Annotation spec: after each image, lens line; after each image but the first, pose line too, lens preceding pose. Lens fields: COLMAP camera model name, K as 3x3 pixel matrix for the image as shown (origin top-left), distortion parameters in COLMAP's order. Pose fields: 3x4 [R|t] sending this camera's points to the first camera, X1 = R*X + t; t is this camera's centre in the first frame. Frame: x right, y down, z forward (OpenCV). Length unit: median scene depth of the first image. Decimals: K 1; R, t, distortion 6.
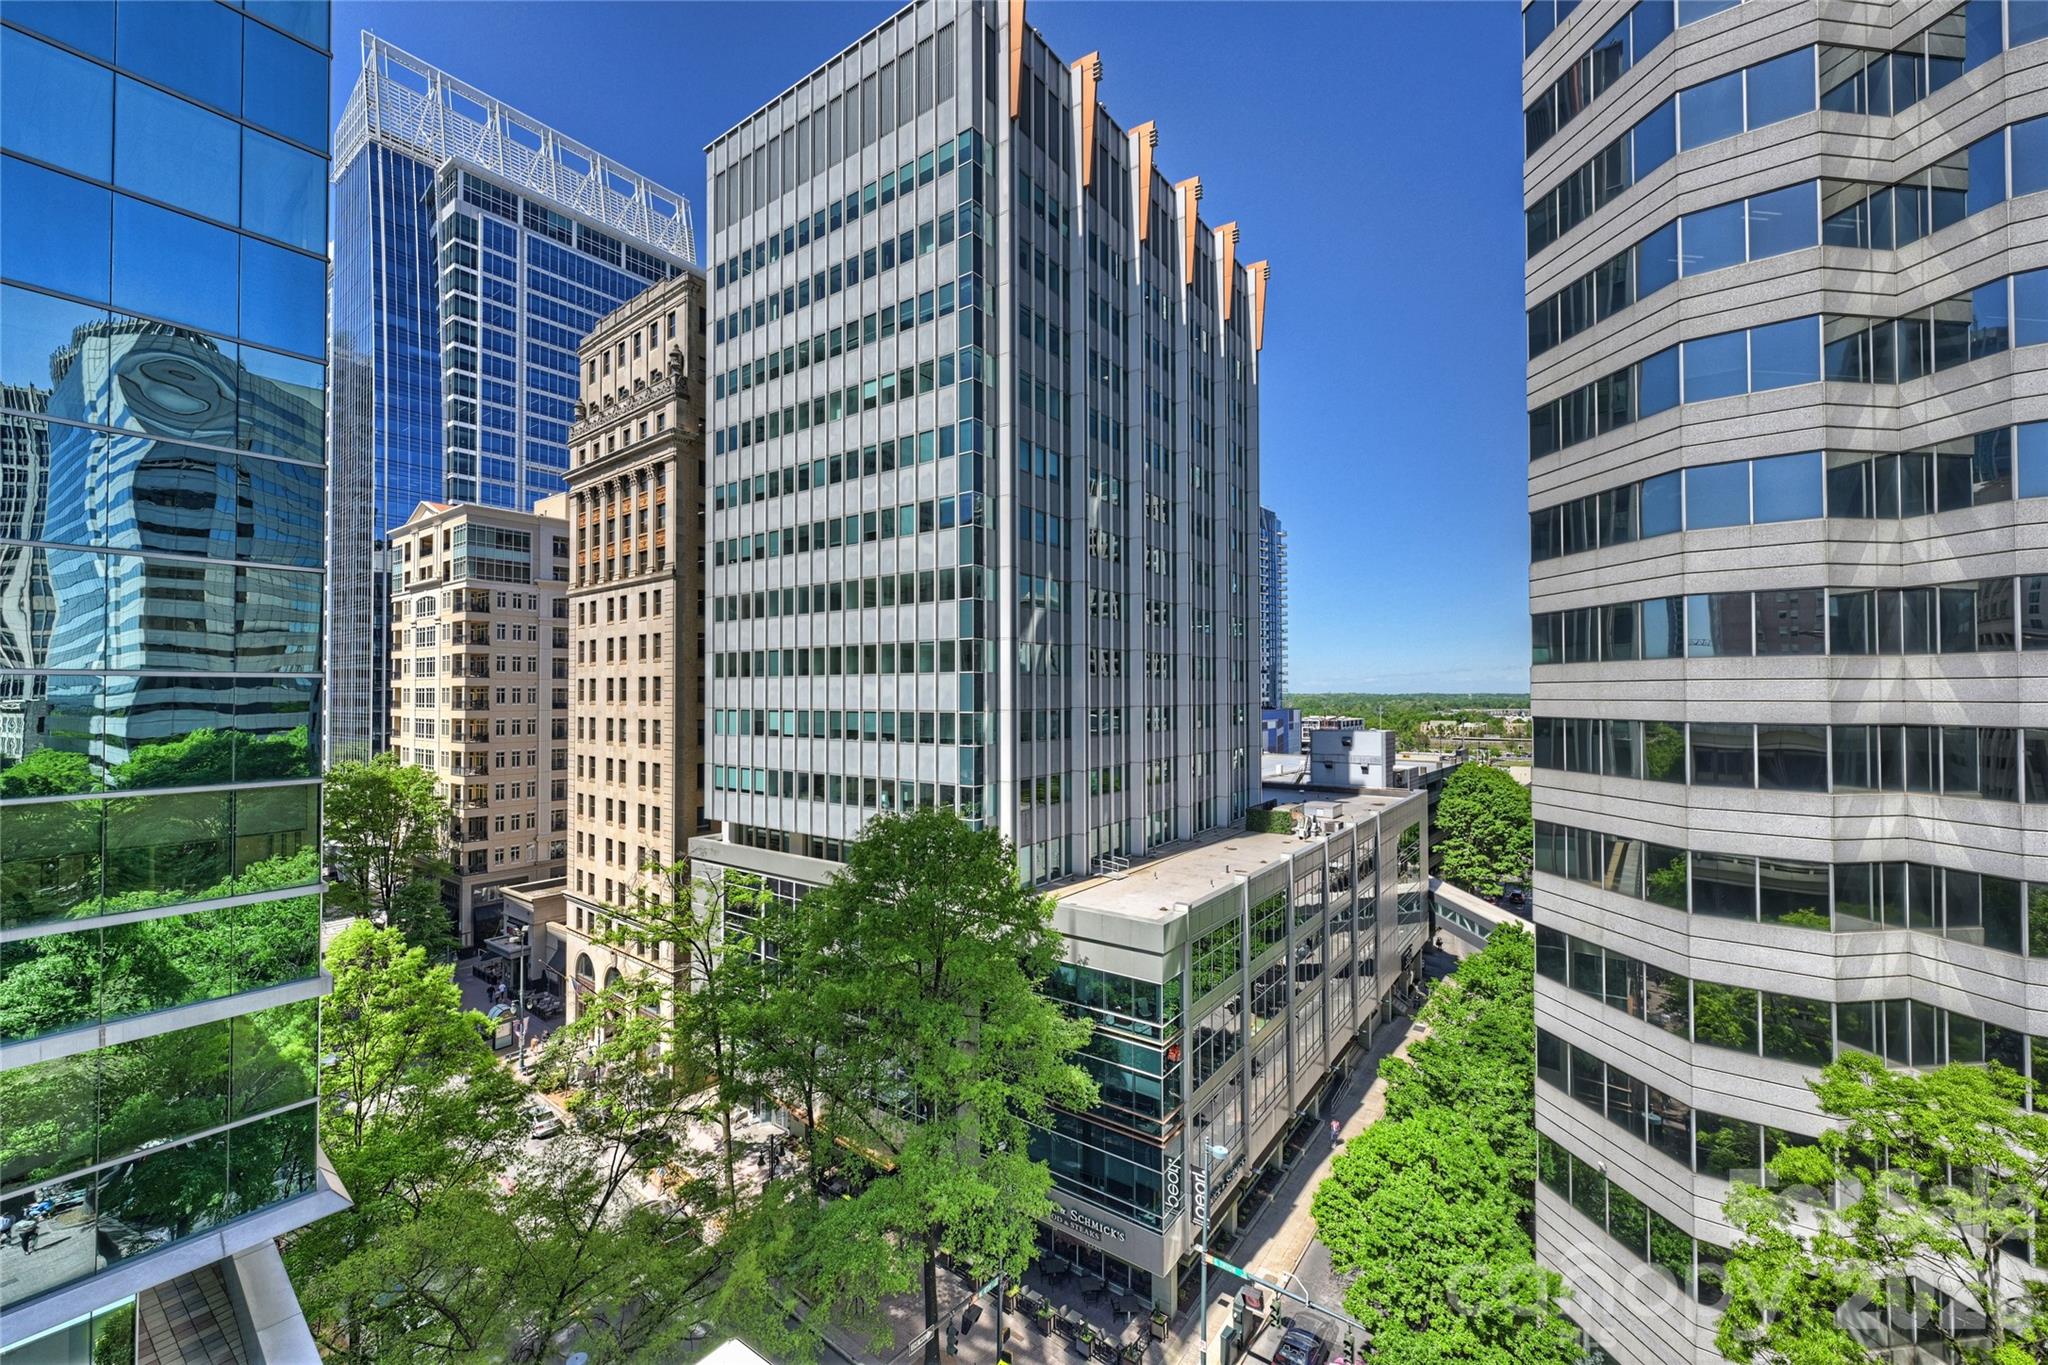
lens RADIAL K [[827.9, 0, 1020.6], [0, 827.9, 685.4], [0, 0, 1]] dist [-0.000635, -0.000529]
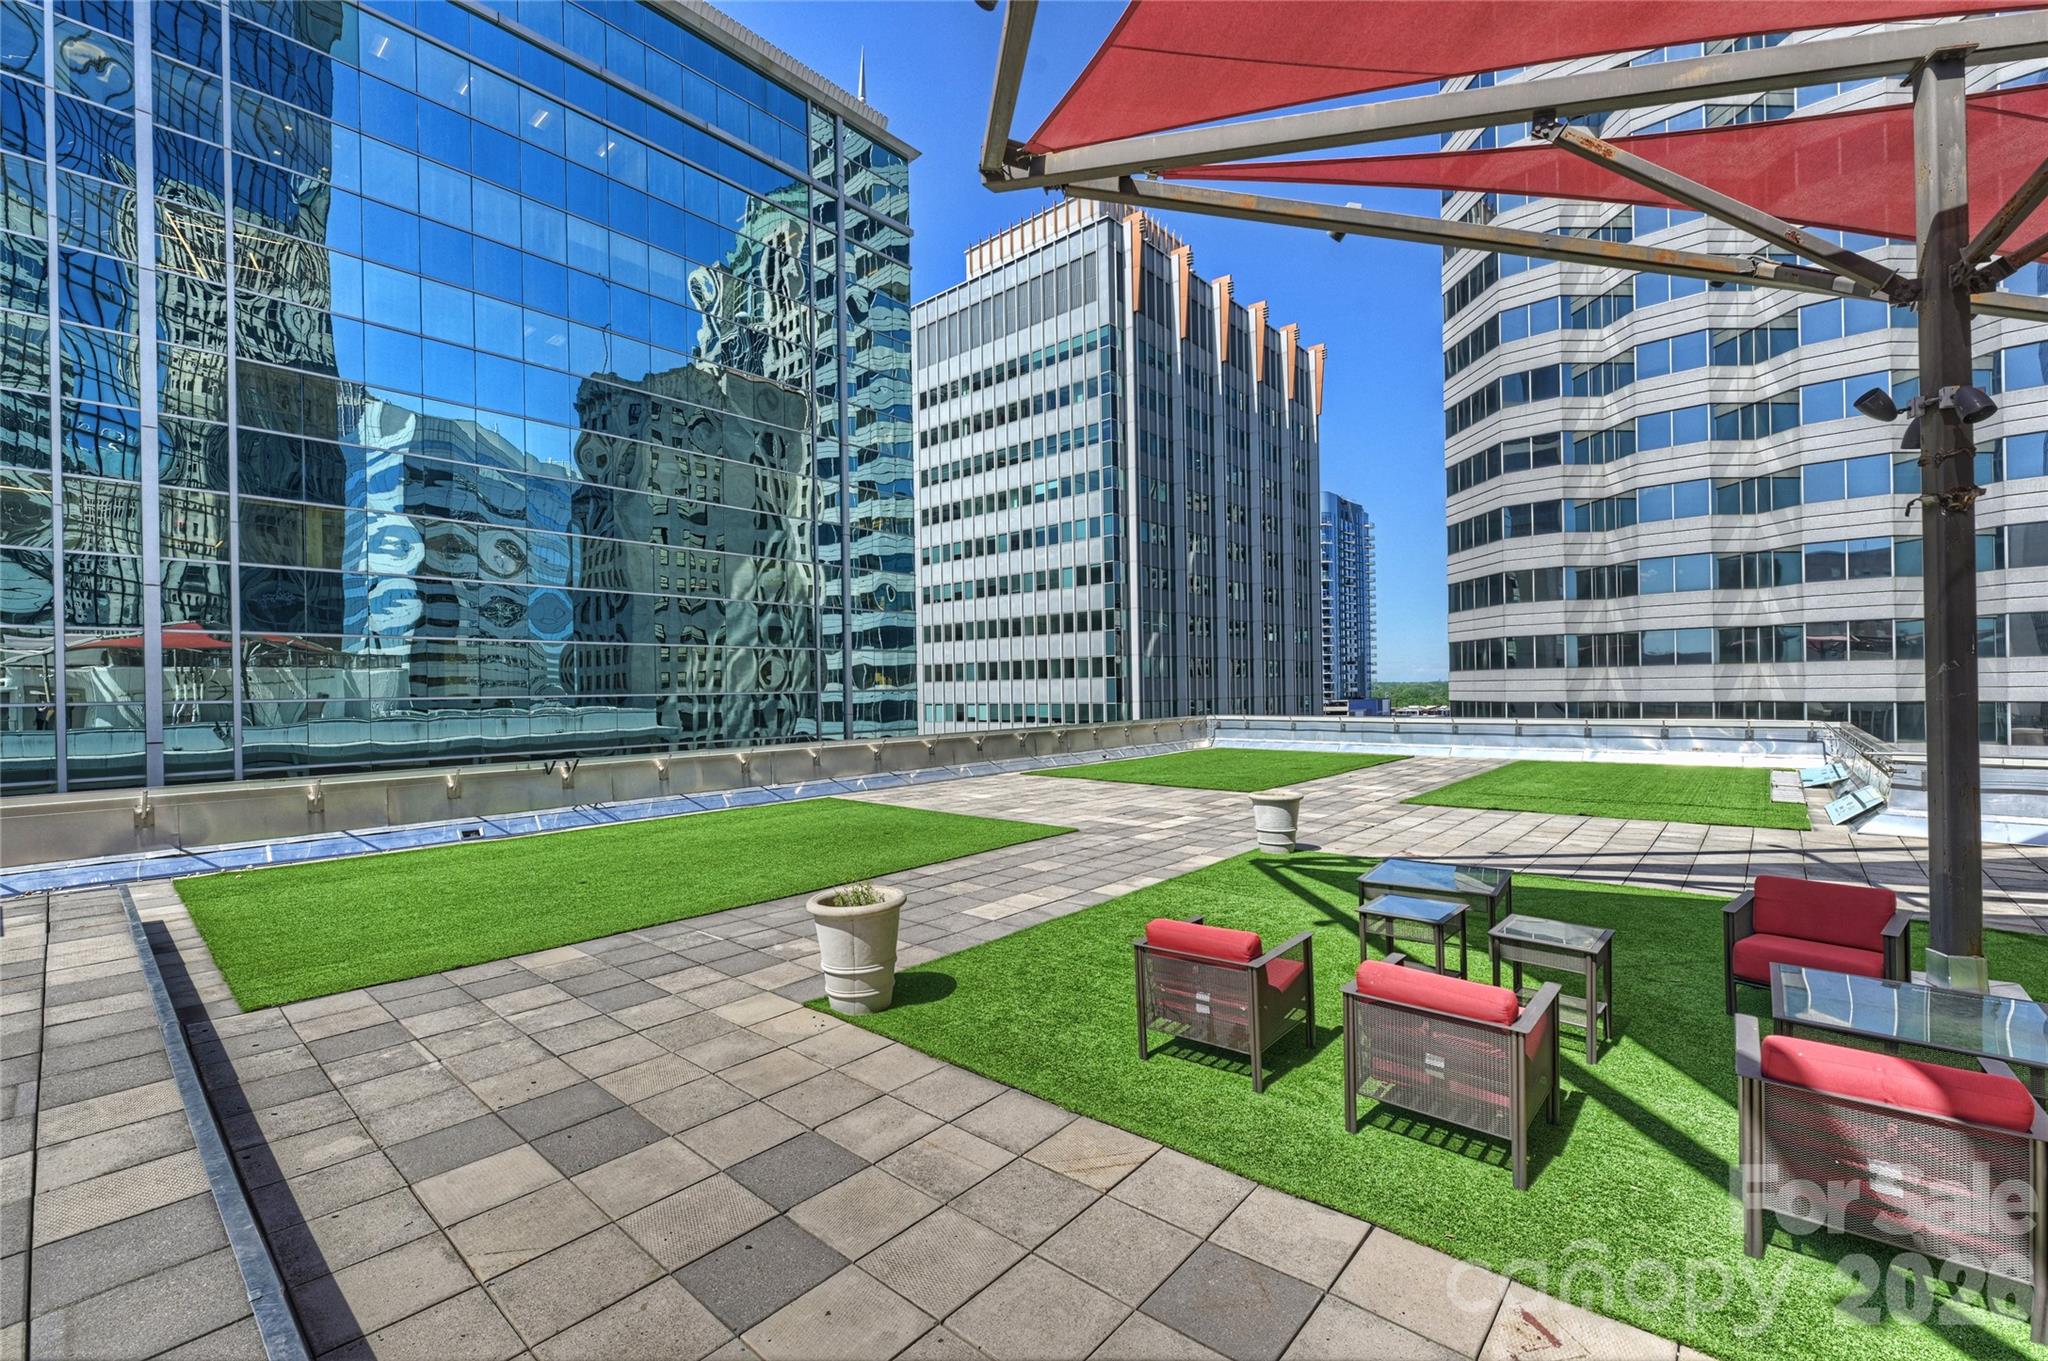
lens RADIAL K [[860.6, 0, 1025.7], [0, 860.6, 691.9], [0, 0, 1]] dist [-0.001929, -0.000316]
pose [[0.995907, -0.014021, -0.089294, -0.072942], [0.015389, 0.999774, 0.014651, -0.013532], [0.089068, -0.015965, 0.995898, -0.561118]]
